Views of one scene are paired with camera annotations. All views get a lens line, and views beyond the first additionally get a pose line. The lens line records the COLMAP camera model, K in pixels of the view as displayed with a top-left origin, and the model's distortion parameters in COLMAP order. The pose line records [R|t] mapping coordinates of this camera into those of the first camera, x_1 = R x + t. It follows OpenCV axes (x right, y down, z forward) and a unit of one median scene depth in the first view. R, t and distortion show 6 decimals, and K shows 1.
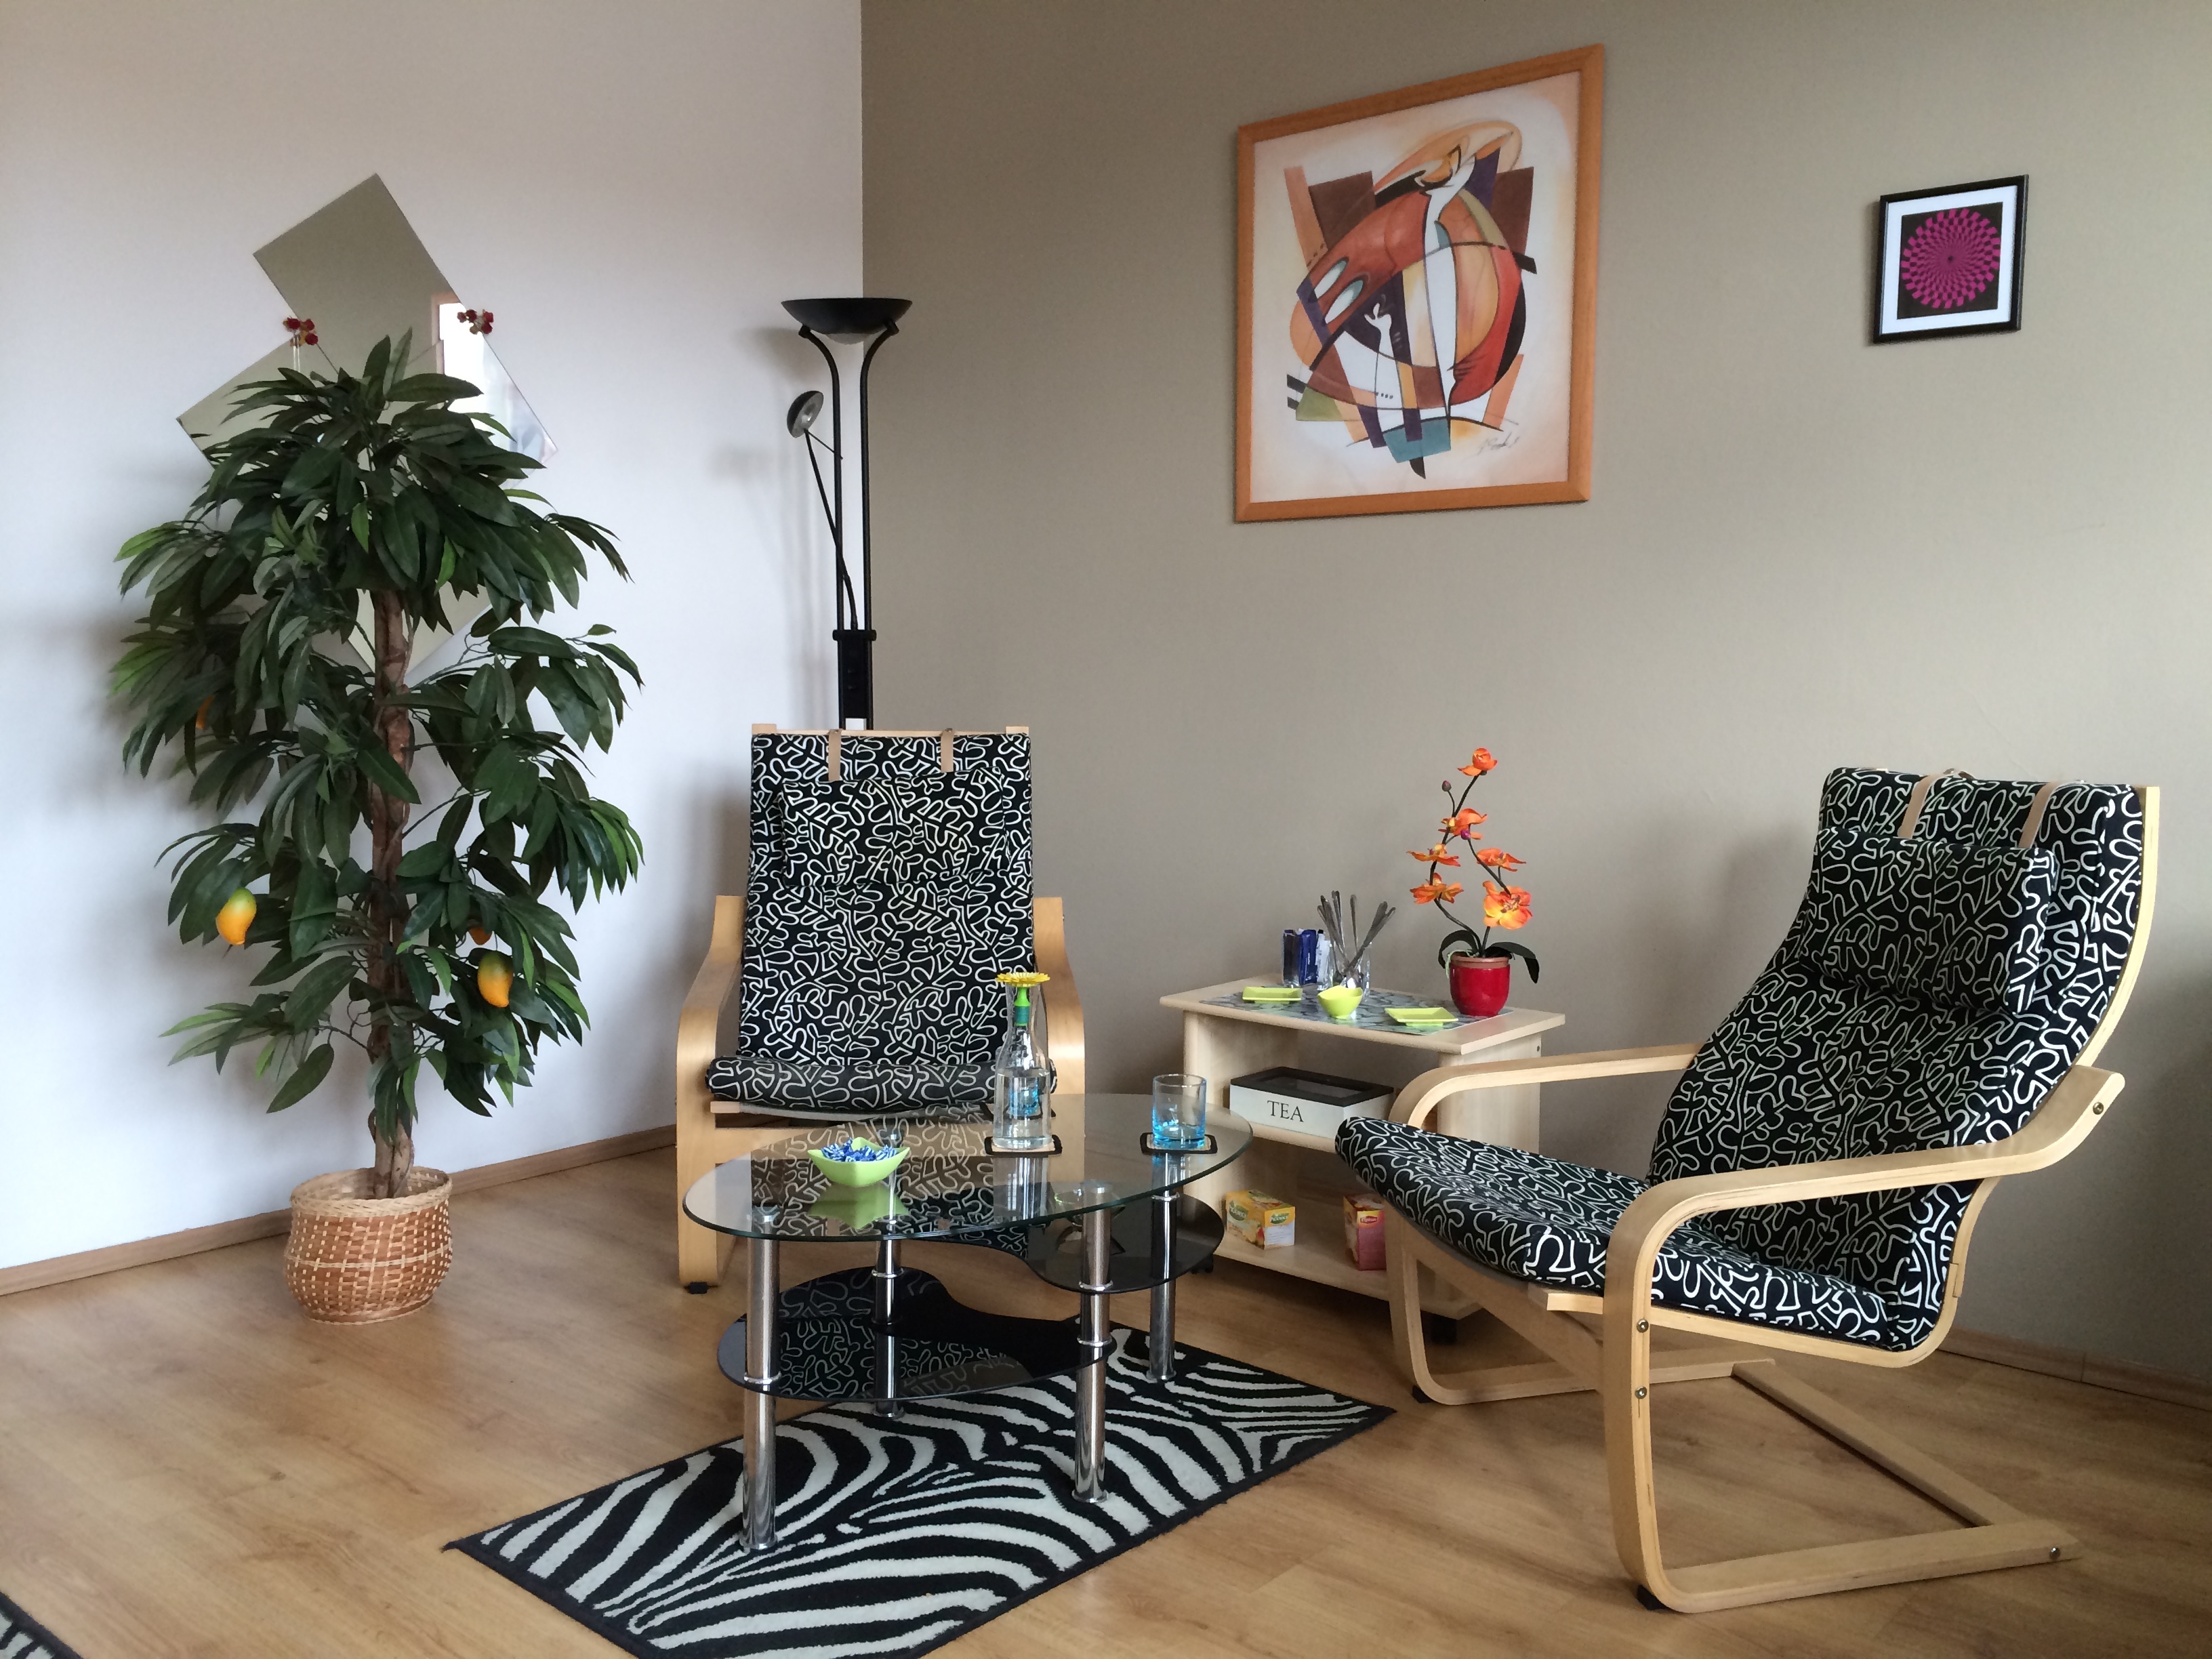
lens RADIAL K [[1896.5, 0, 1106.0], [0, 1896.5, 829.5], [0, 0, 1]] dist [0.078402, -0.104561]
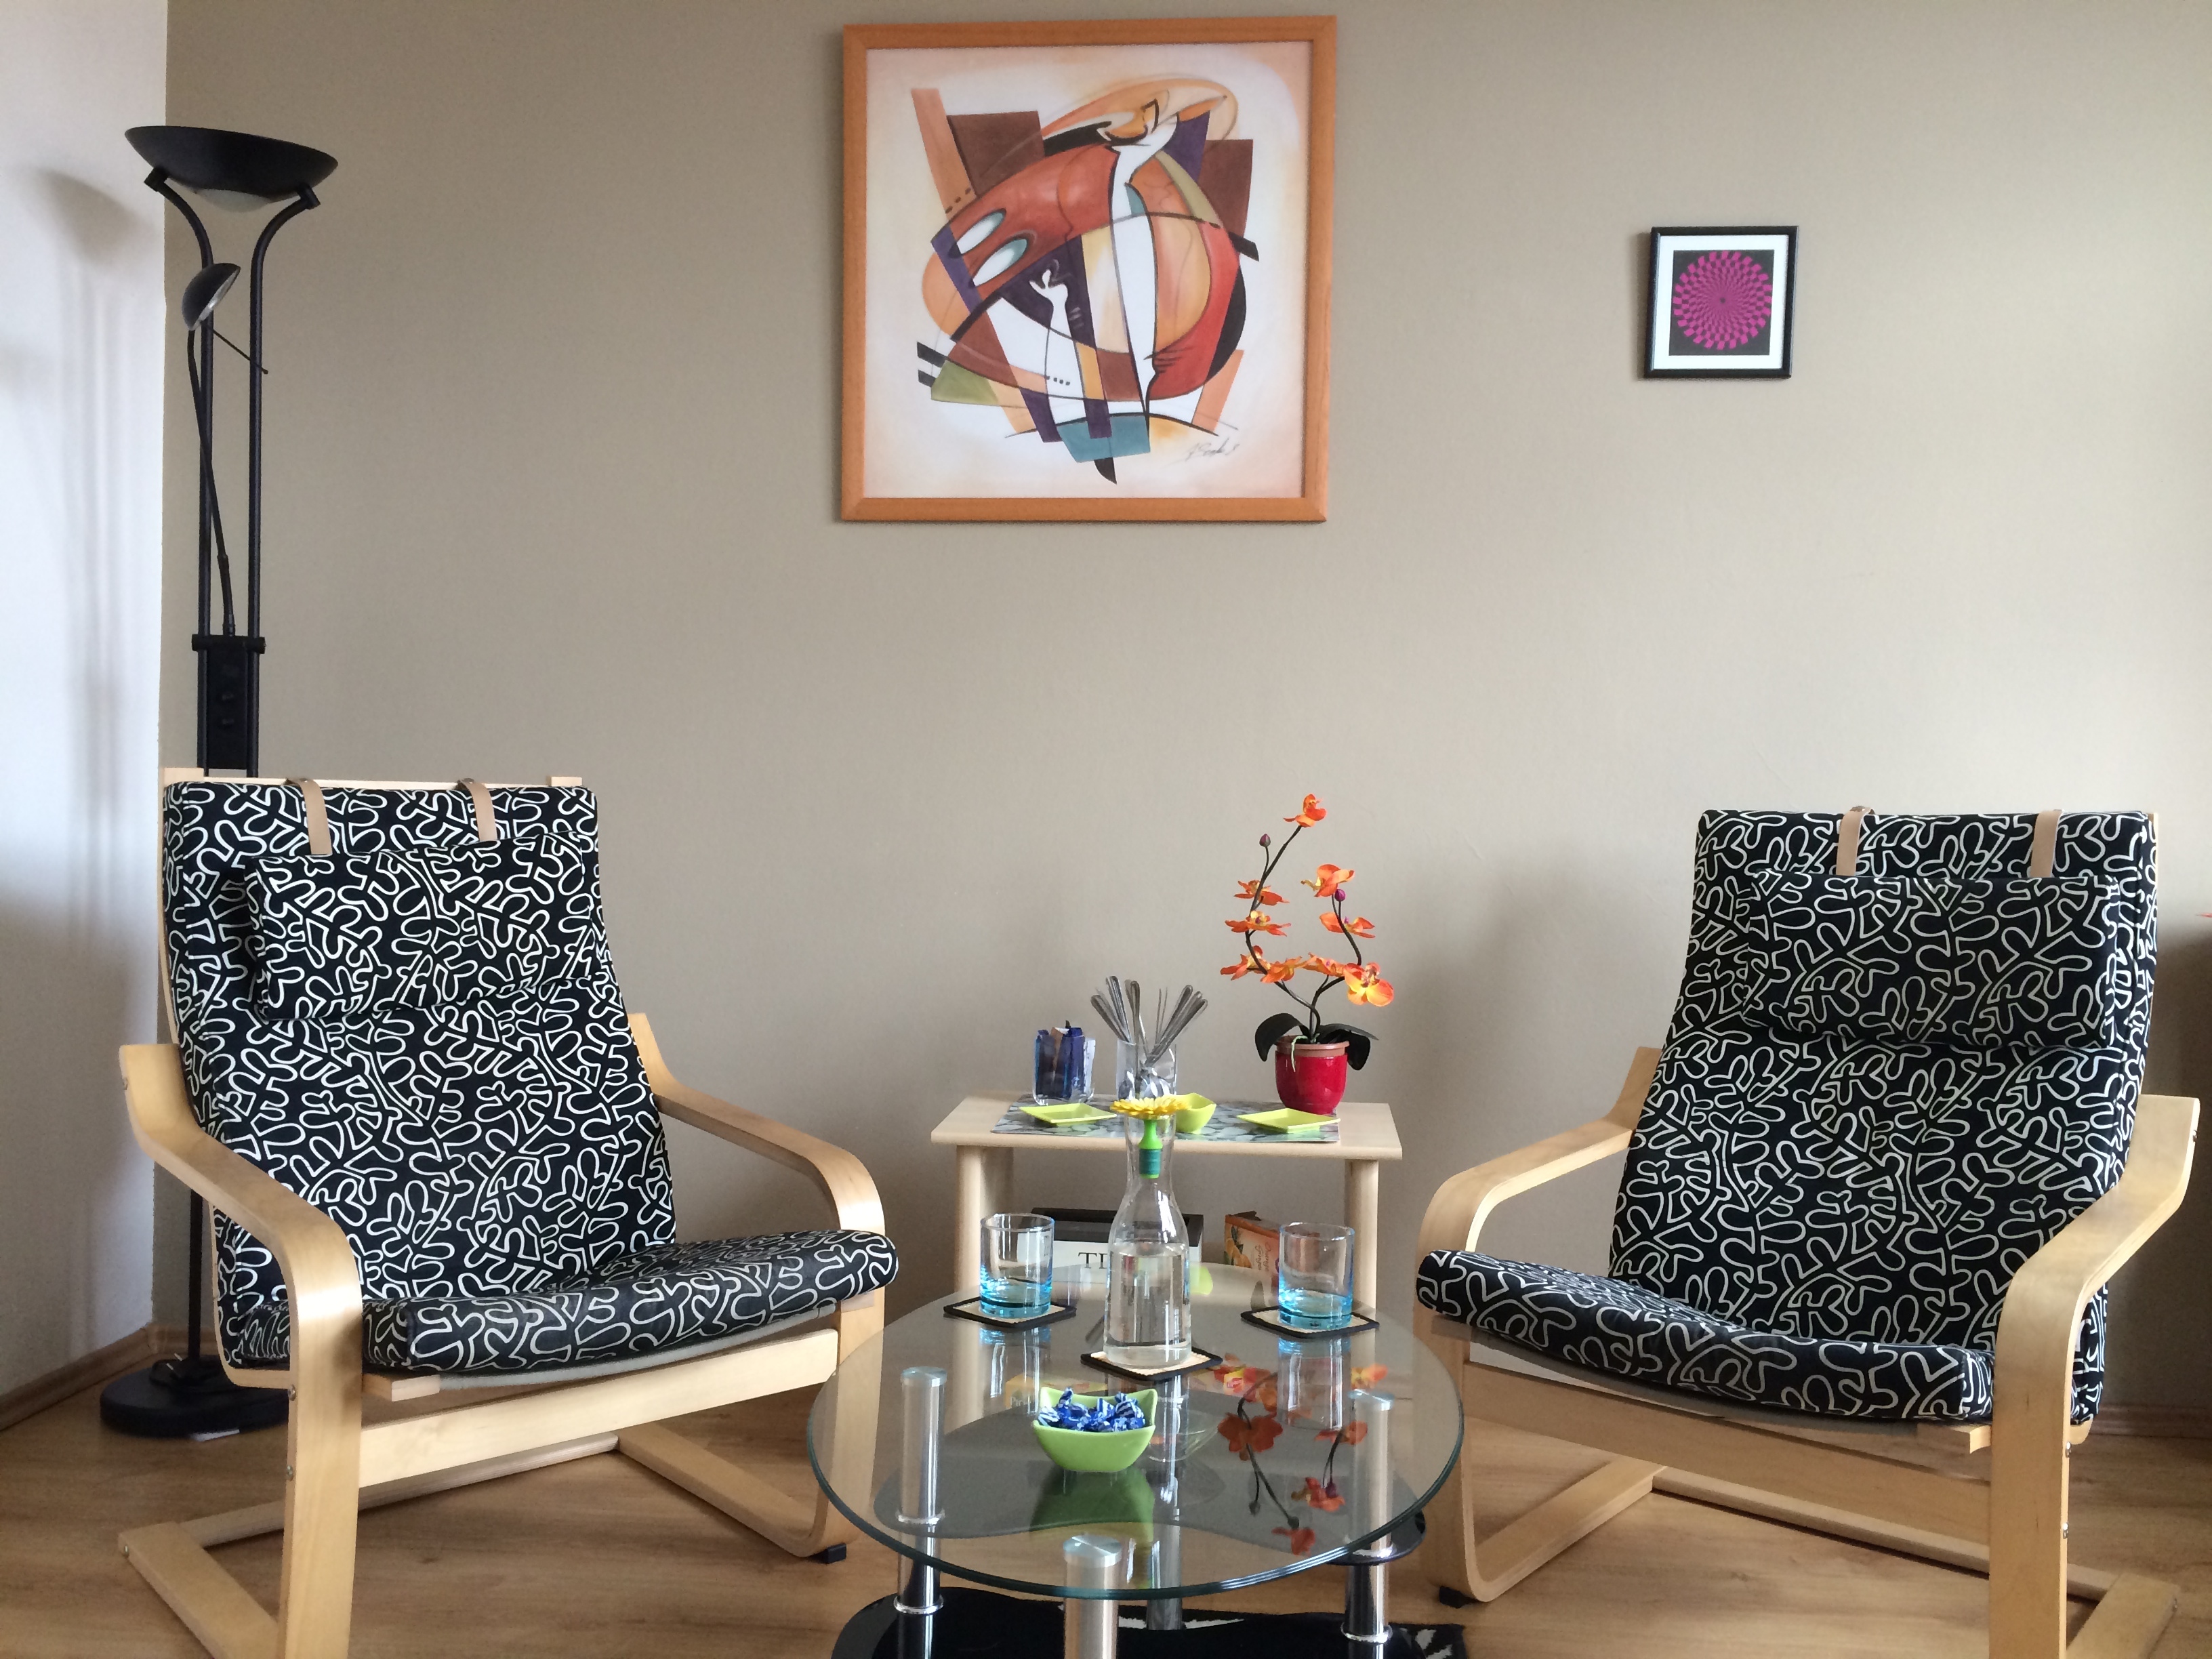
lens RADIAL K [[1896.5, 0, 1106.0], [0, 1896.5, 829.5], [0, 0, 1]] dist [0.078402, -0.104561]
pose [[0.810215, -0.004582, 0.586114, -0.327403], [0.040197, 0.998049, -0.047764, 0.008285], [-0.584752, 0.062259, 0.808819, 0.330974]]
